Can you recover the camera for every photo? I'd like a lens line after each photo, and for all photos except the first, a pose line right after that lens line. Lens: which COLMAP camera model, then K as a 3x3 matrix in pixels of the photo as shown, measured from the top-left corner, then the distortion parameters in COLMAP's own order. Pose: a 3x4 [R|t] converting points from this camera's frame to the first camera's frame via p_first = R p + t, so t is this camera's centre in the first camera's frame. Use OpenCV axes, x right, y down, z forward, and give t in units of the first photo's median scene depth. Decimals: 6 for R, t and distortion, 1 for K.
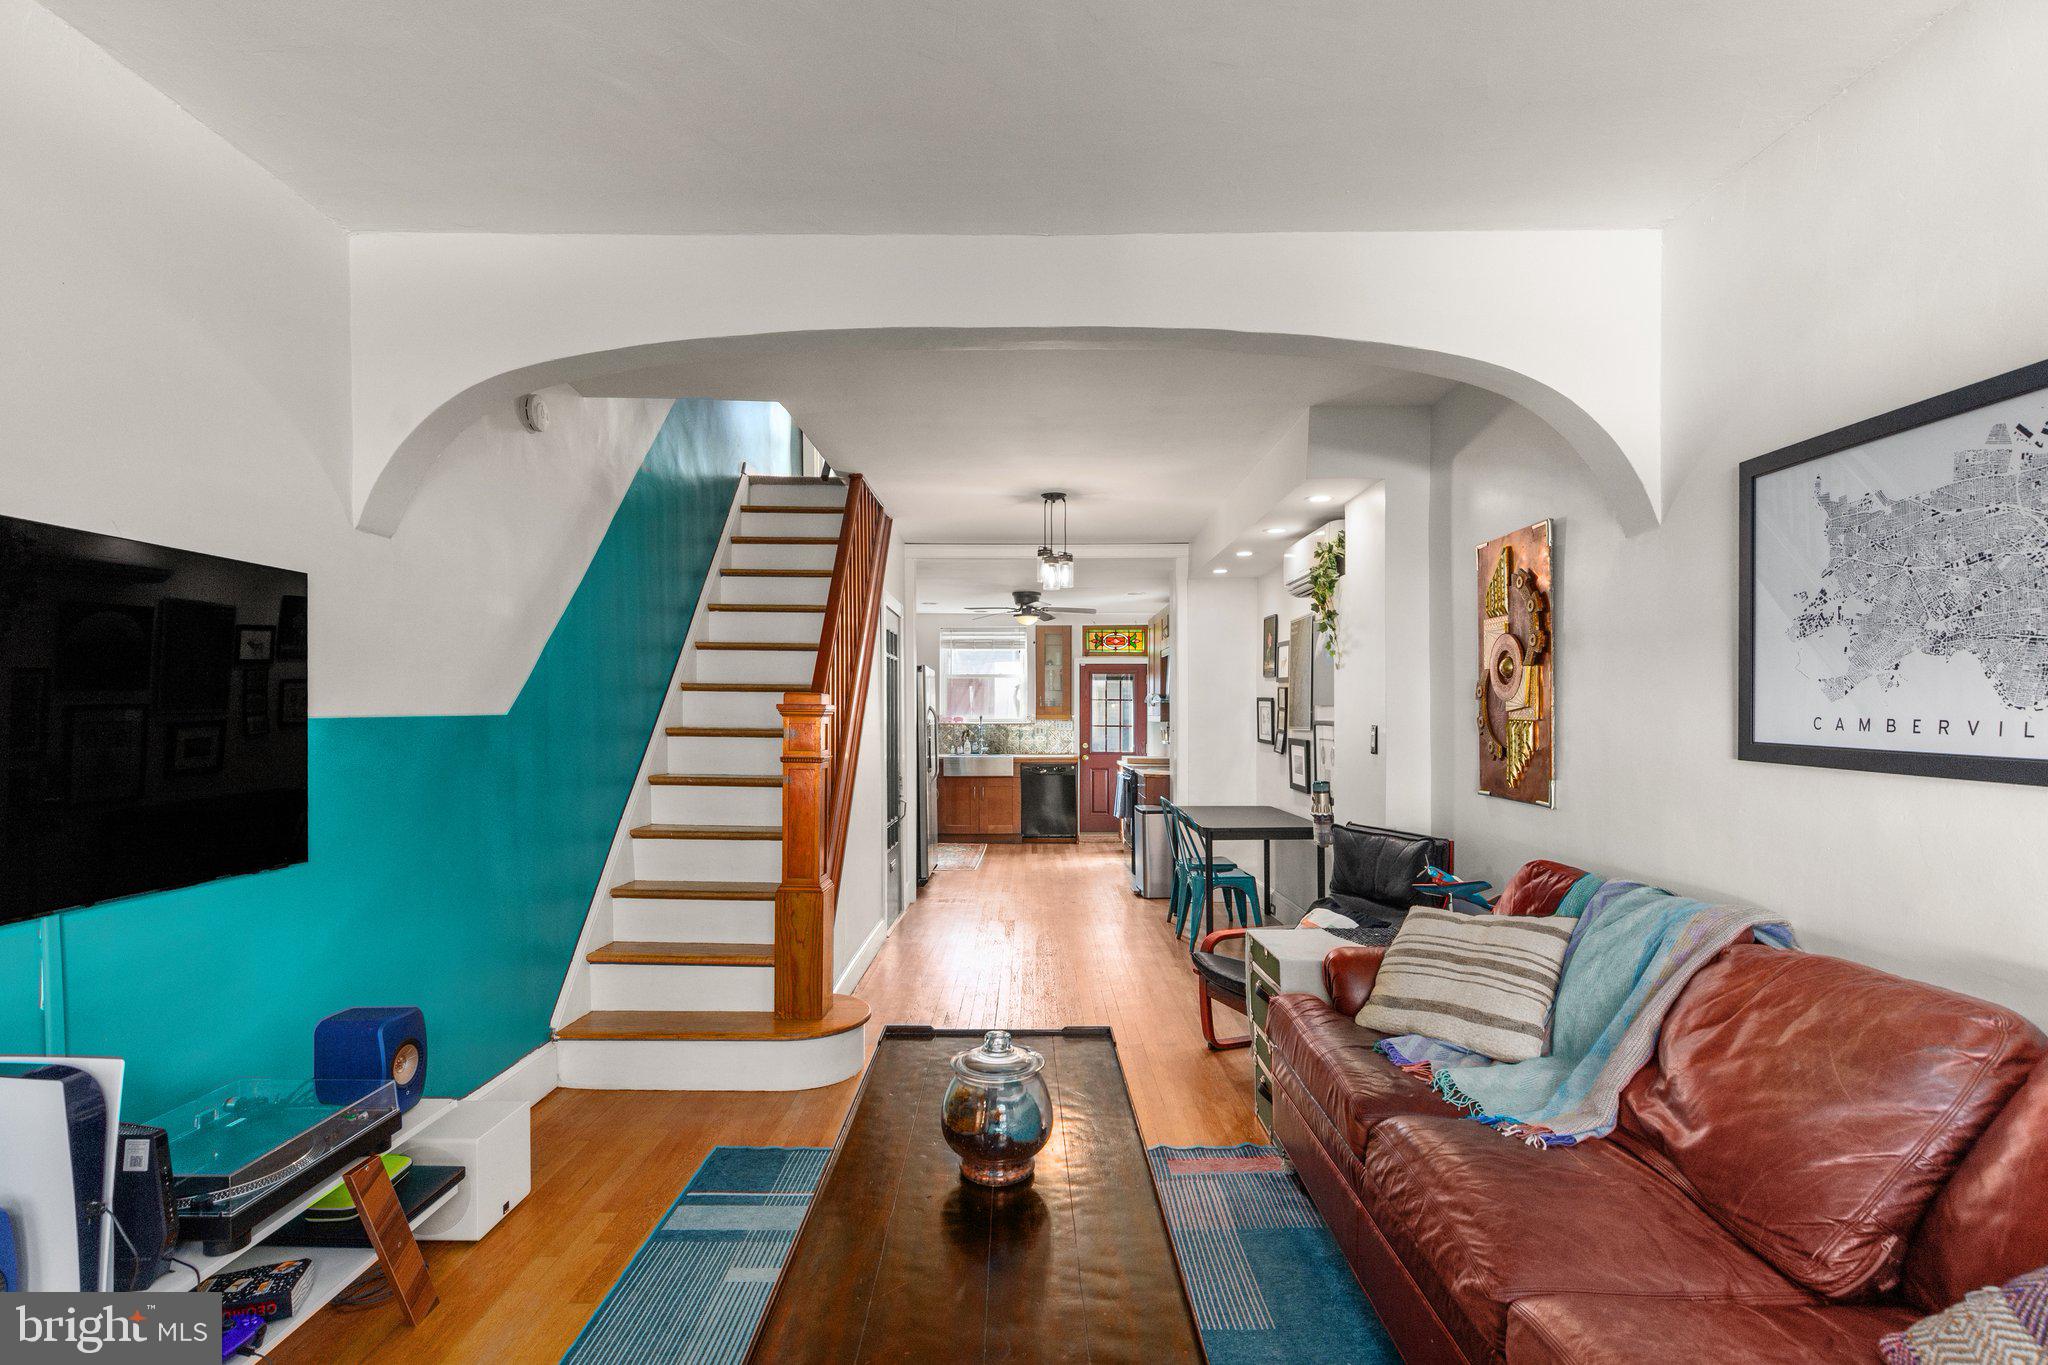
lens RADIAL K [[933.1, 0, 1023.4], [0, 933.1, 721.2], [0, 0, 1]] dist [0.006395, -0.001039]
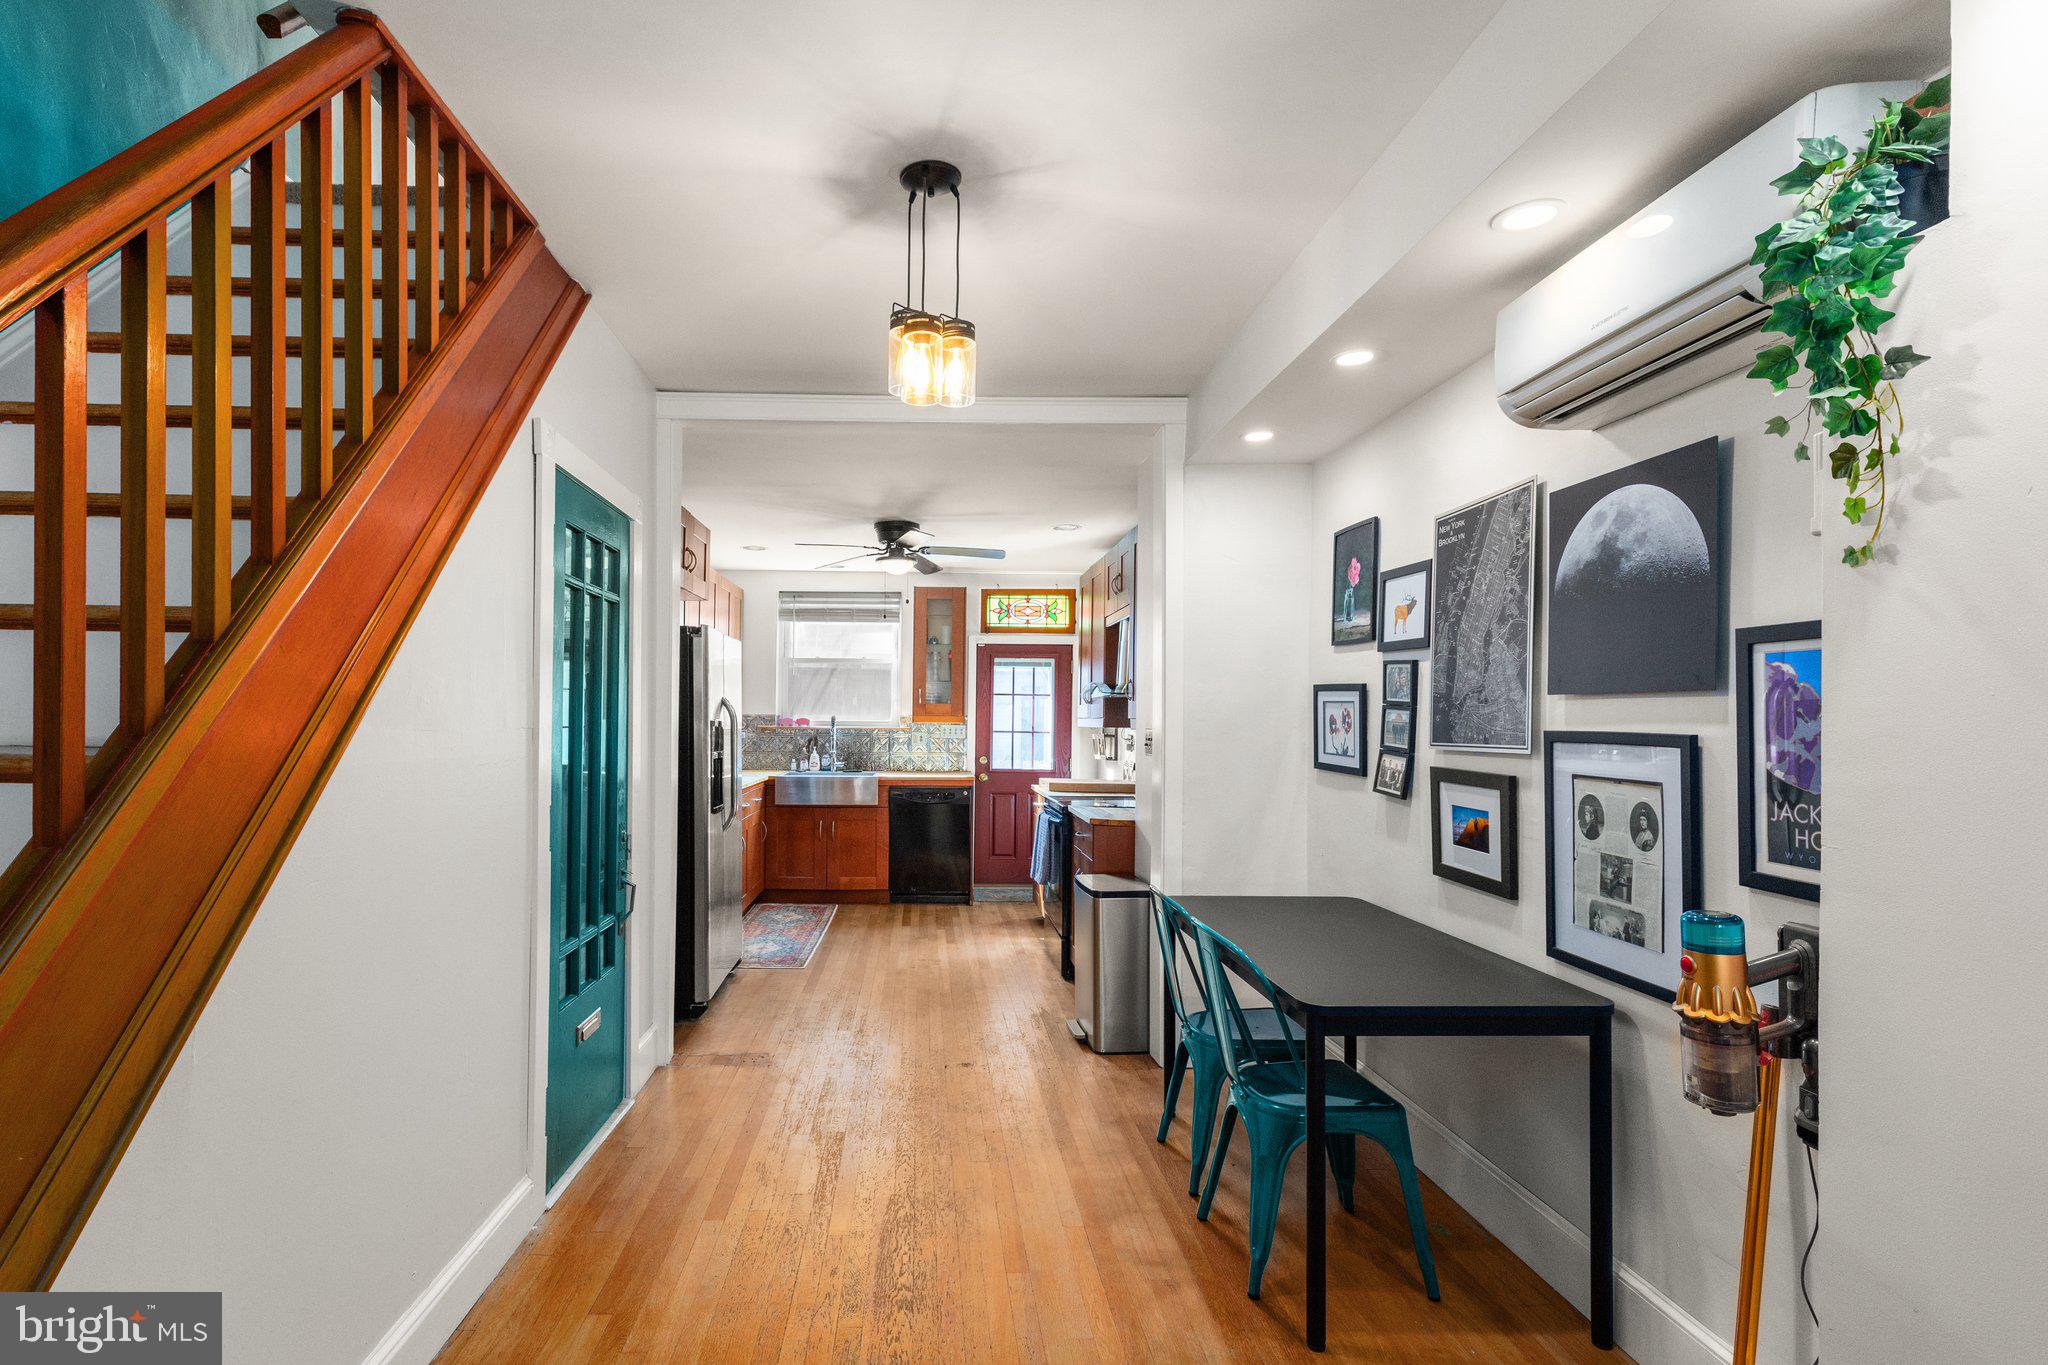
lens RADIAL K [[933.1, 0, 1023.4], [0, 933.1, 721.2], [0, 0, 1]] dist [0.006395, -0.001039]
pose [[0.993192, 0.010613, 0.116004, 0.035684], [-0.010175, 0.999939, -0.004369, -0.001075], [-0.116043, 0.003159, 0.993239, 0.739914]]
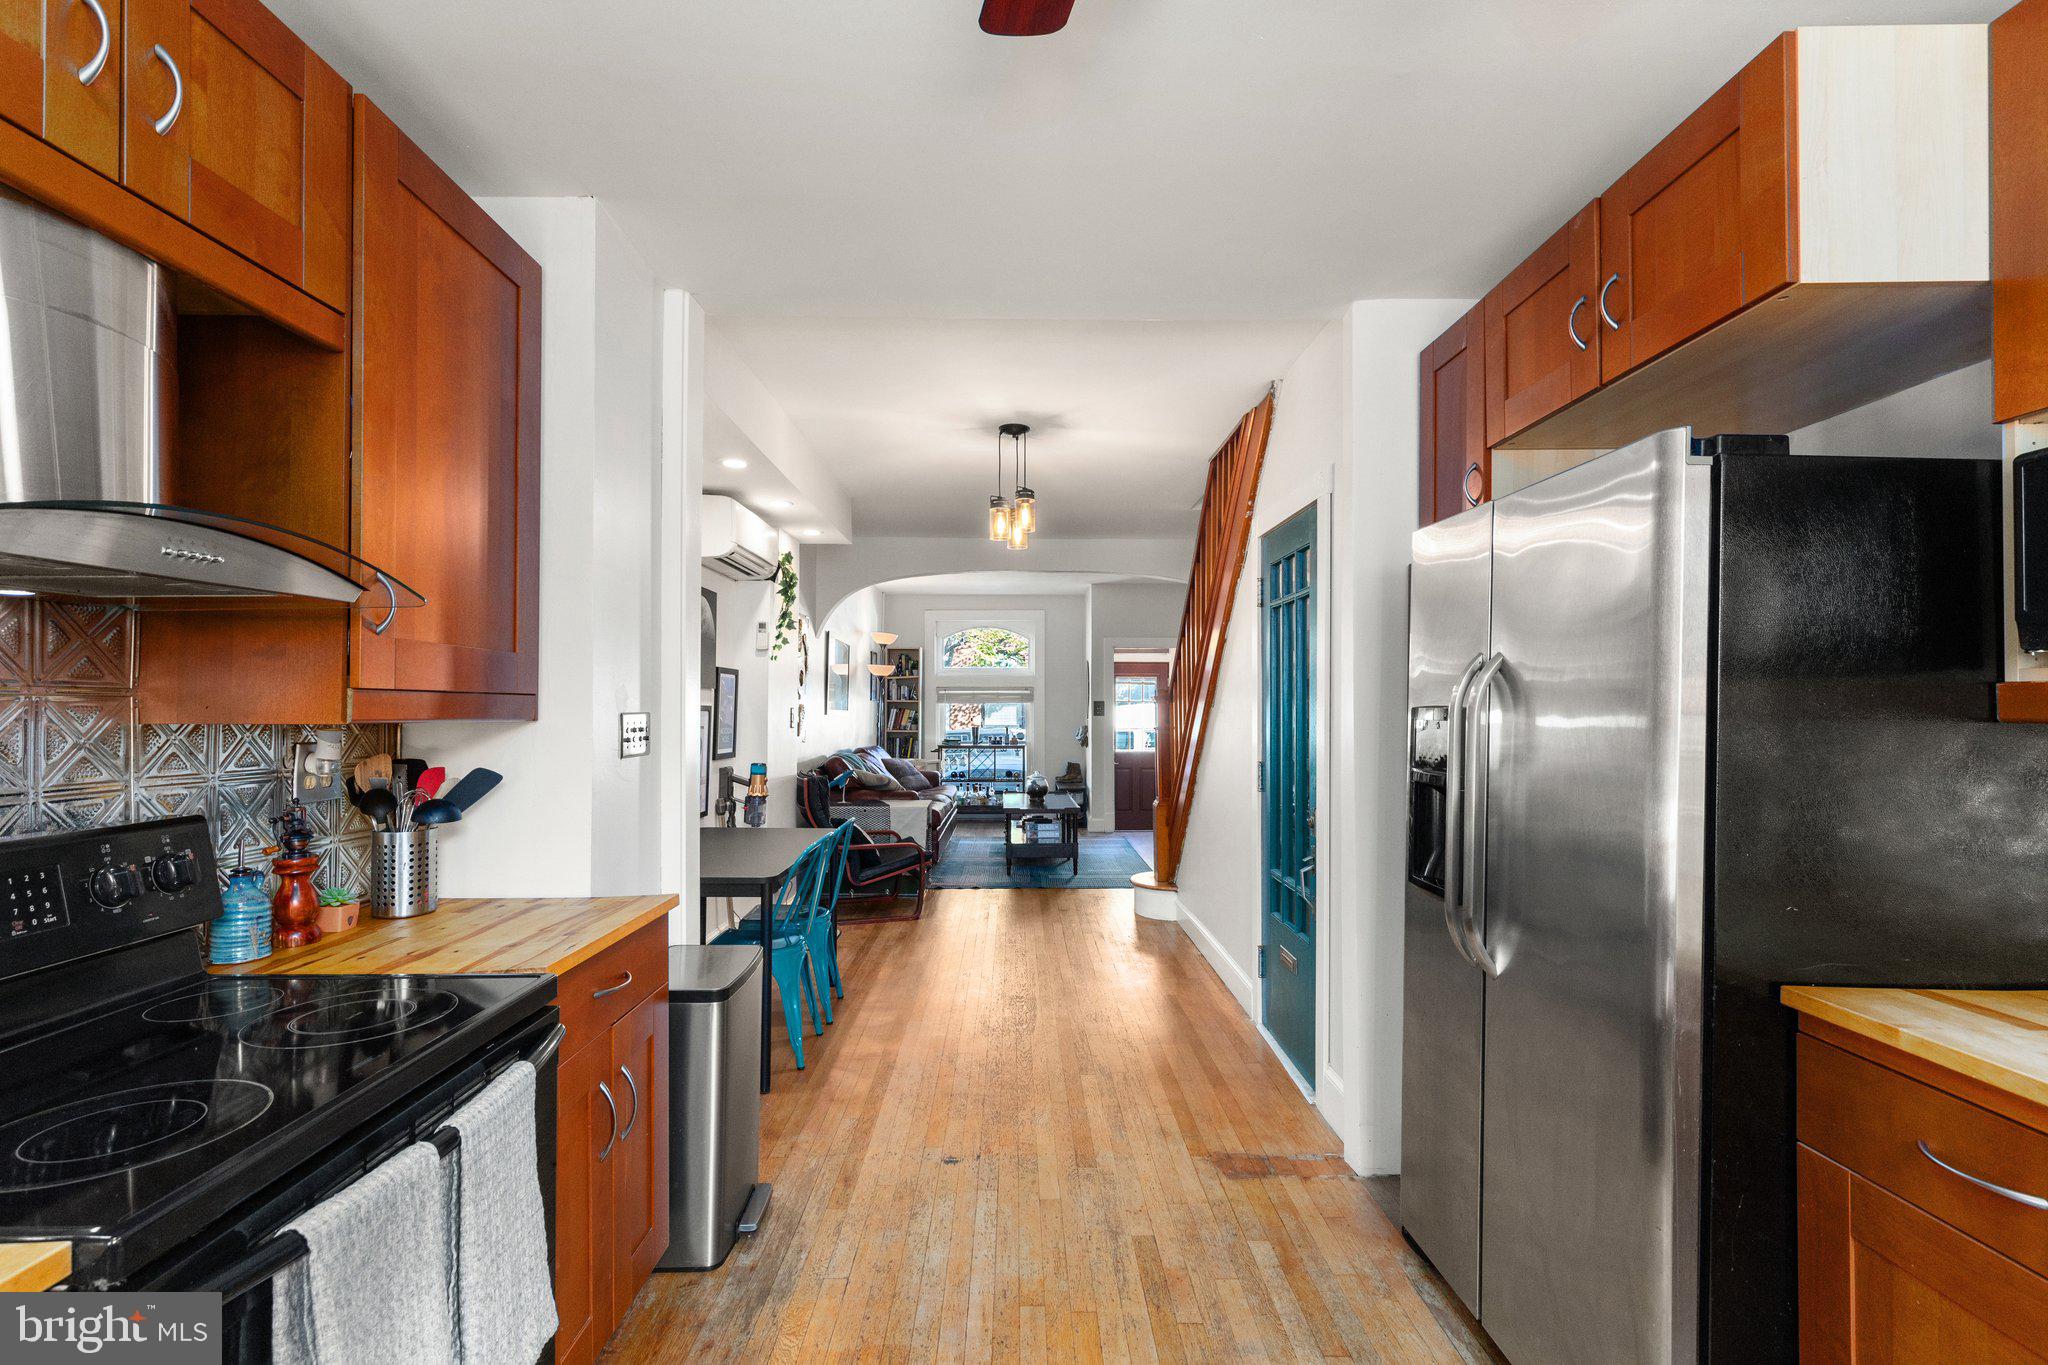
lens RADIAL K [[929.6, 0, 1024.0], [0, 929.6, 682.5], [0, 0, 1]] dist [0.001494, -0.000185]
pose [[-0.999831, -0.000903, -0.018382, 0.048359], [-0.000540, 0.999805, -0.019742, -0.005289], [0.018396, -0.019729, -0.999636, 2.130833]]
